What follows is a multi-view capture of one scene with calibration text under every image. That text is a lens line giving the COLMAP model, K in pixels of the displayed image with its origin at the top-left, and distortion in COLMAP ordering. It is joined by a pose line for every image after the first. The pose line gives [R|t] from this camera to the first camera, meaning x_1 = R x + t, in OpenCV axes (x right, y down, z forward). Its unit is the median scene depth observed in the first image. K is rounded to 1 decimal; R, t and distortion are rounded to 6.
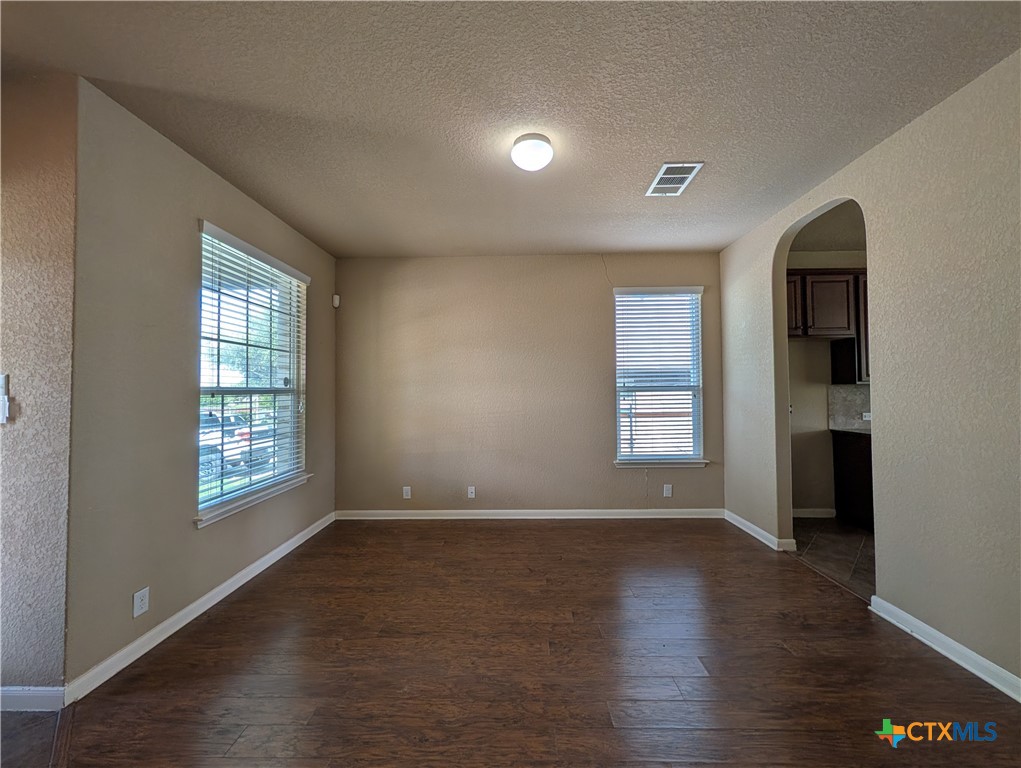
lens RADIAL K [[393.2, 0, 512.0], [0, 393.2, 381.3], [0, 0, 1]] dist [0.000712, -0.000232]
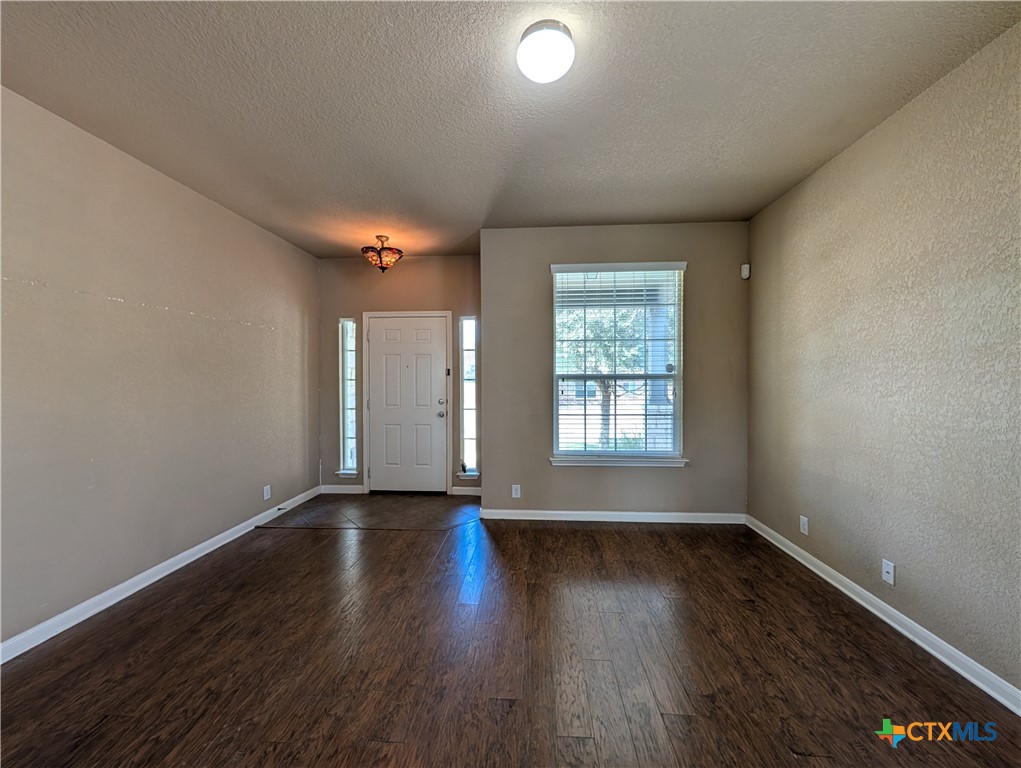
lens RADIAL K [[393.2, 0, 512.0], [0, 393.2, 381.3], [0, 0, 1]] dist [0.000712, -0.000232]
pose [[-0.043592, 0.020363, -0.998842, 0.511822], [0.027771, 0.999431, 0.019163, 0.004943], [0.998663, -0.026903, -0.044132, 0.616592]]
